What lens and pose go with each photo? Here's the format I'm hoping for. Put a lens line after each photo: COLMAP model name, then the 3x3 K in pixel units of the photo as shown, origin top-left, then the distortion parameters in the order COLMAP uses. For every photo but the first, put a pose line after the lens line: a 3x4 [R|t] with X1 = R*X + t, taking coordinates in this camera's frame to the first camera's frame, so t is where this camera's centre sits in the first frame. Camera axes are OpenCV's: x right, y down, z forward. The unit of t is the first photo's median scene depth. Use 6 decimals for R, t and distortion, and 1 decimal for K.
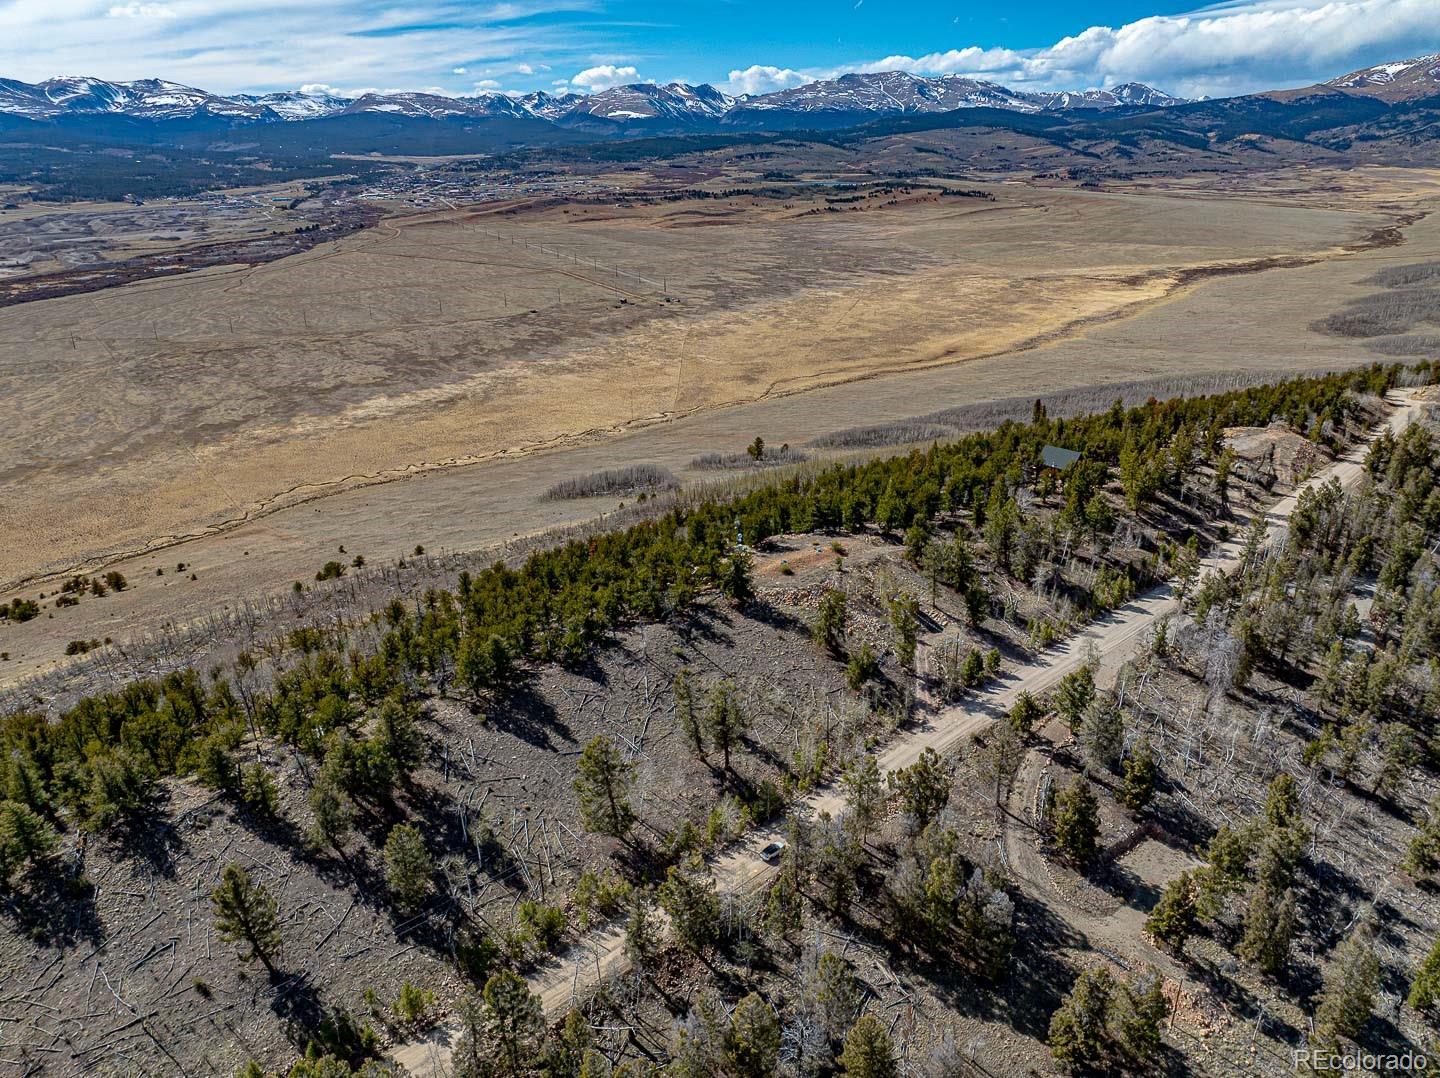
lens RADIAL K [[1014.4, 0, 721.0], [0, 1014.4, 539.5], [0, 0, 1]] dist [-0.040617, 0.006544]
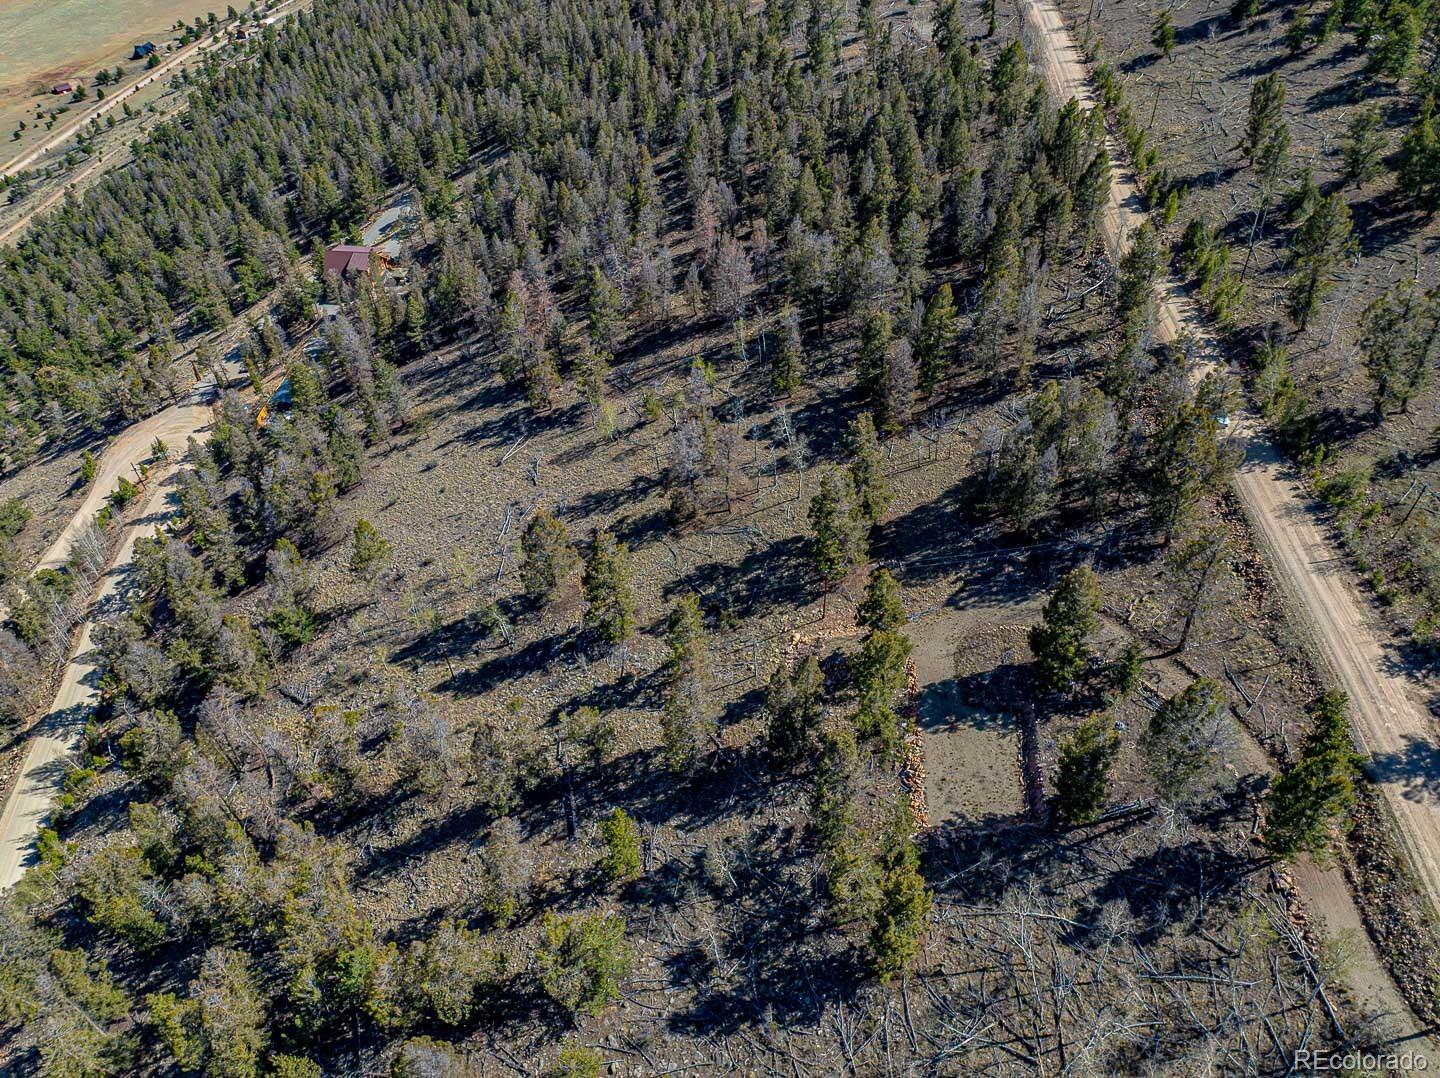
lens RADIAL K [[1015.9, 0, 721.1], [0, 1015.9, 538.4], [0, 0, 1]] dist [-0.045634, 0.016475]
pose [[-0.695686, 0.526382, -0.488818, 0.669421], [-0.236275, 0.474941, 0.847706, -0.222953], [0.678377, 0.705232, -0.206039, 0.772508]]
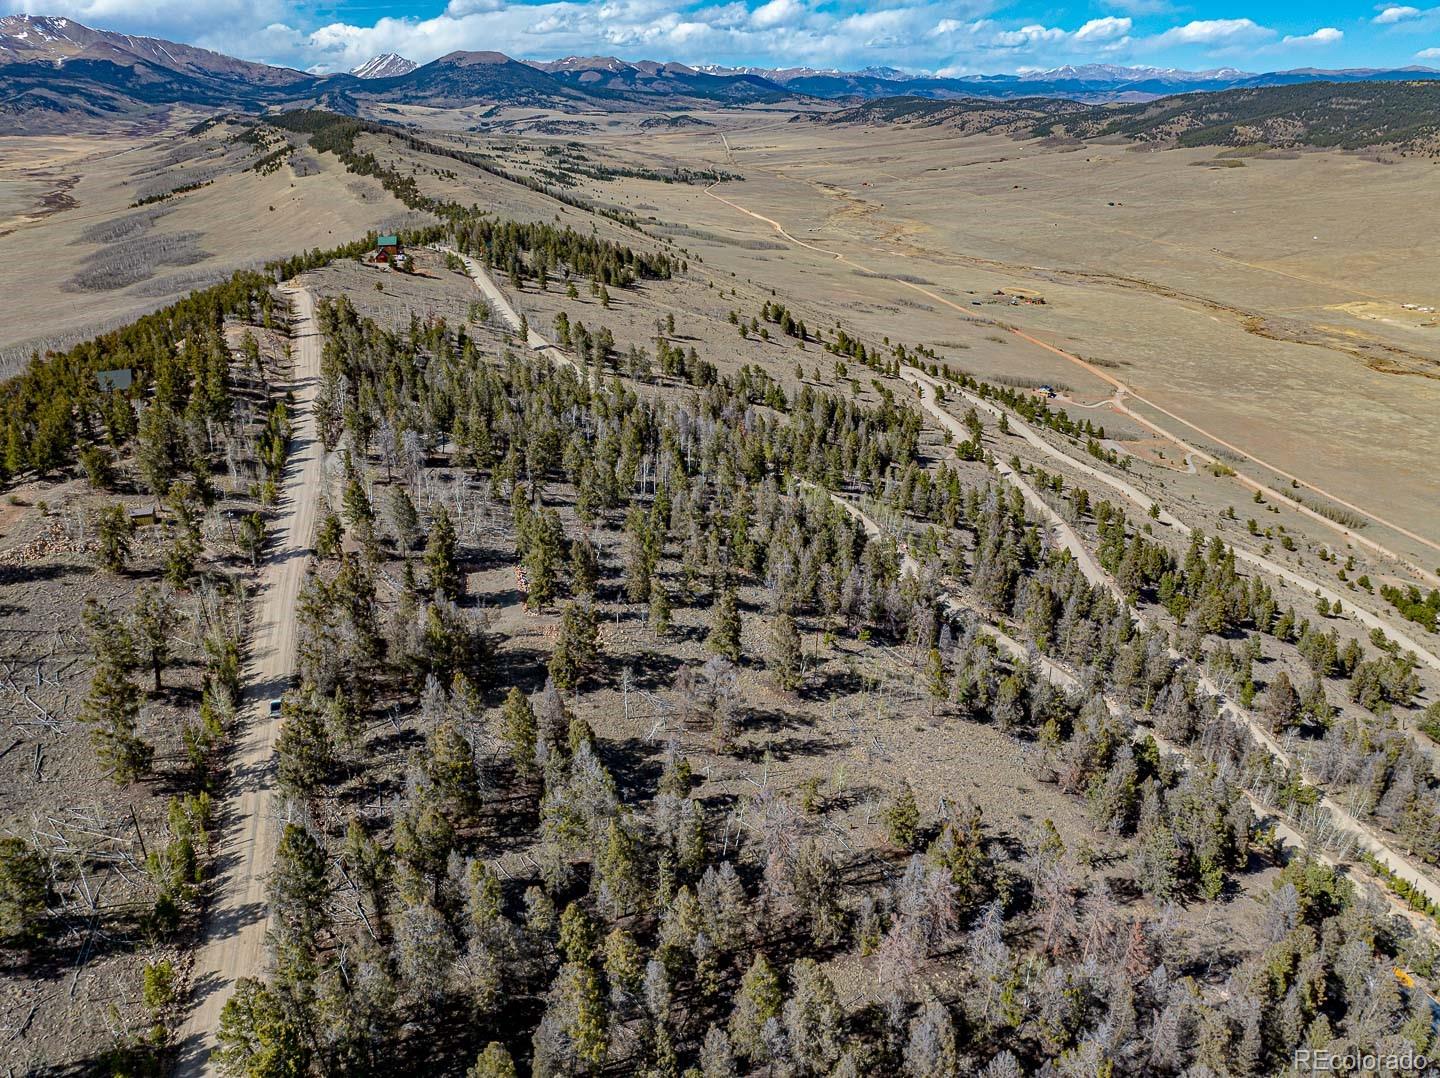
lens RADIAL K [[1015.9, 0, 721.1], [0, 1015.9, 538.4], [0, 0, 1]] dist [-0.045634, 0.016475]
pose [[0.399504, -0.370414, 0.838564, -0.447263], [0.350677, 0.906910, 0.233537, 0.058985], [-0.847008, 0.200766, 0.492210, 0.069465]]
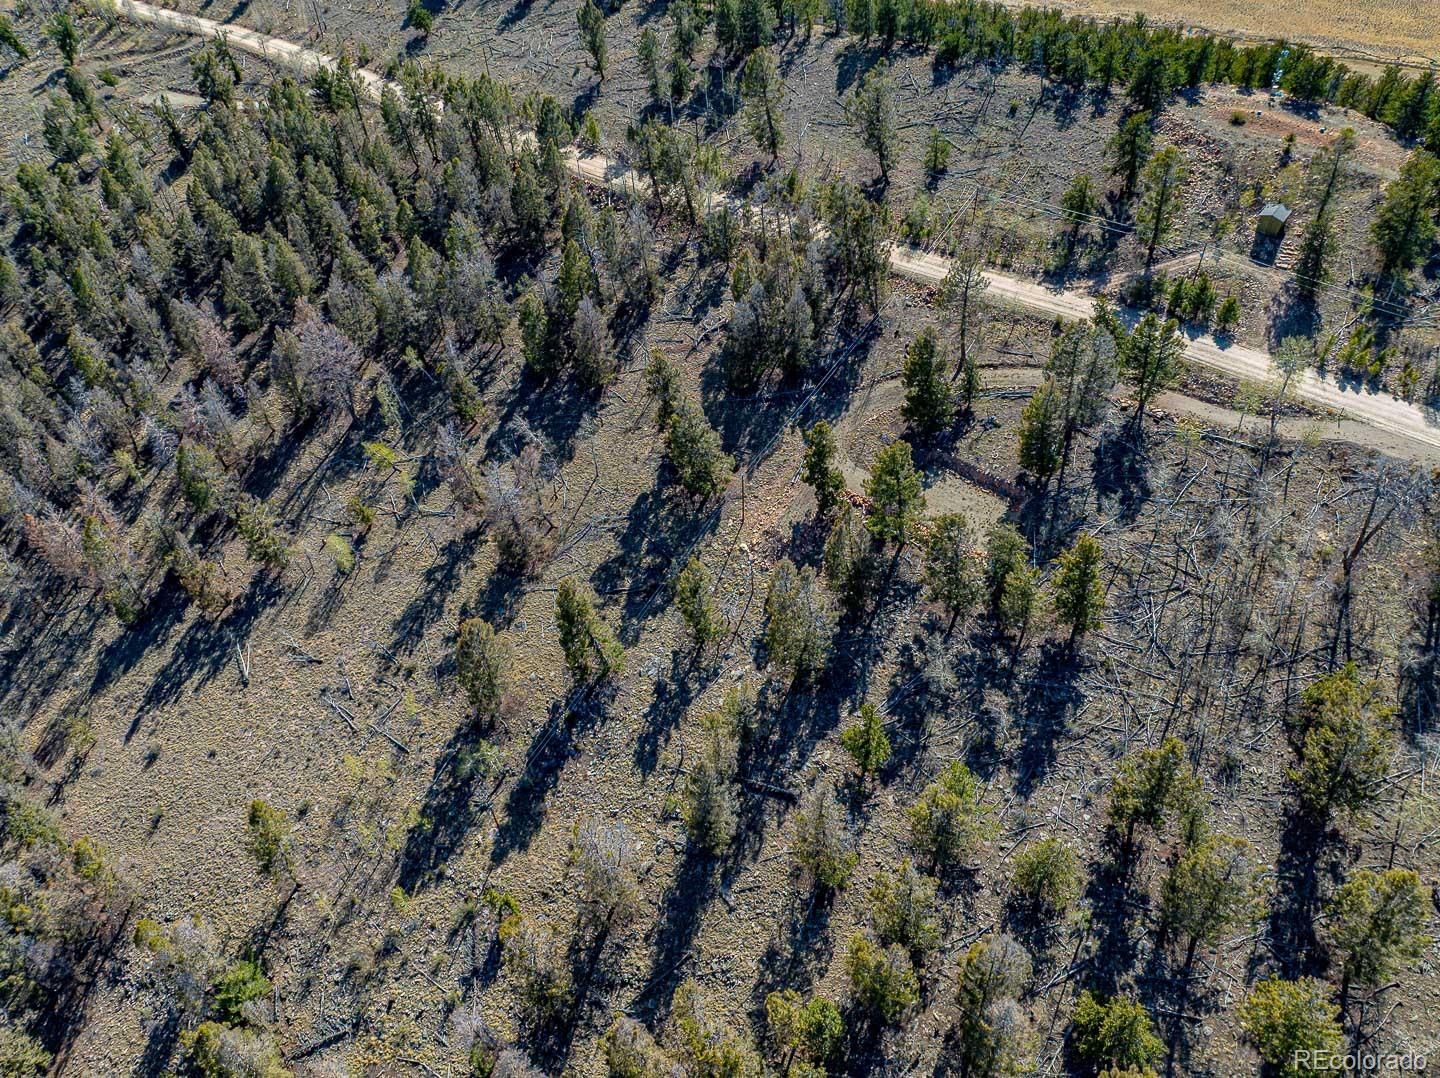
lens RADIAL K [[1014.3, 0, 720.0], [0, 1014.3, 539.0], [0, 0, 1]] dist [-0.033926, -0.007117]
pose [[0.198749, 0.695063, -0.690931, 0.833365], [-0.344780, 0.709517, 0.614583, -0.082732], [0.917402, 0.116071, 0.380660, 0.427158]]
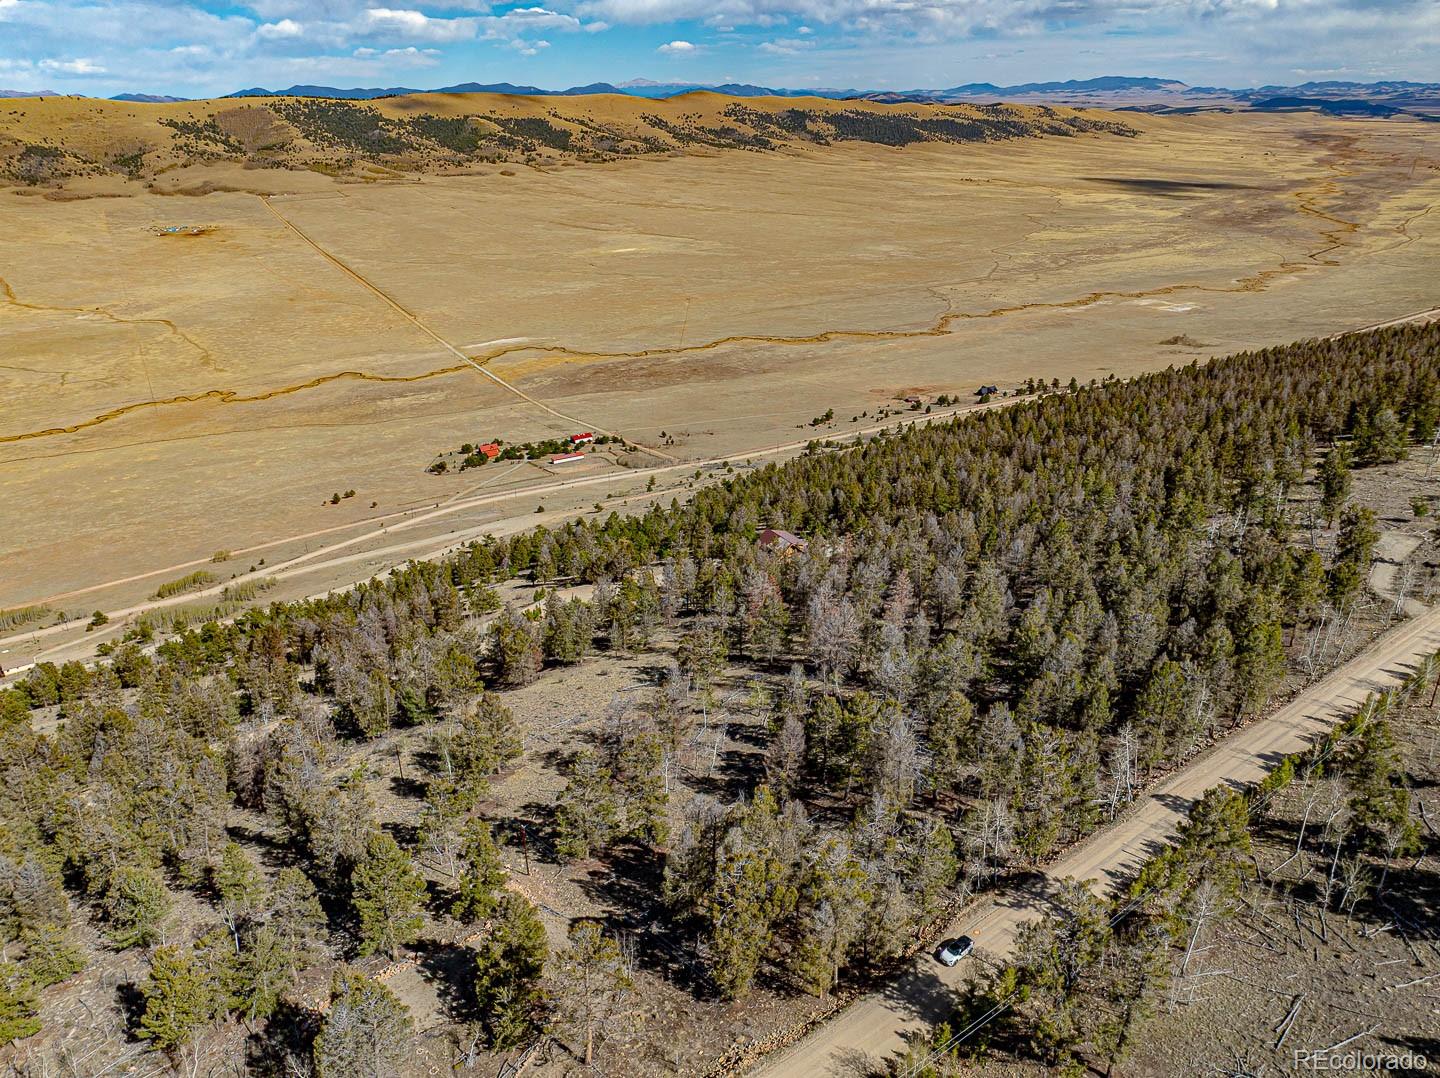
lens RADIAL K [[1014.3, 0, 720.0], [0, 1014.3, 539.0], [0, 0, 1]] dist [-0.033926, -0.007117]
pose [[-0.996832, -0.007309, 0.079201, 0.132041], [0.051877, 0.695055, 0.717082, -0.332469], [-0.060290, 0.718919, -0.692474, 1.038953]]
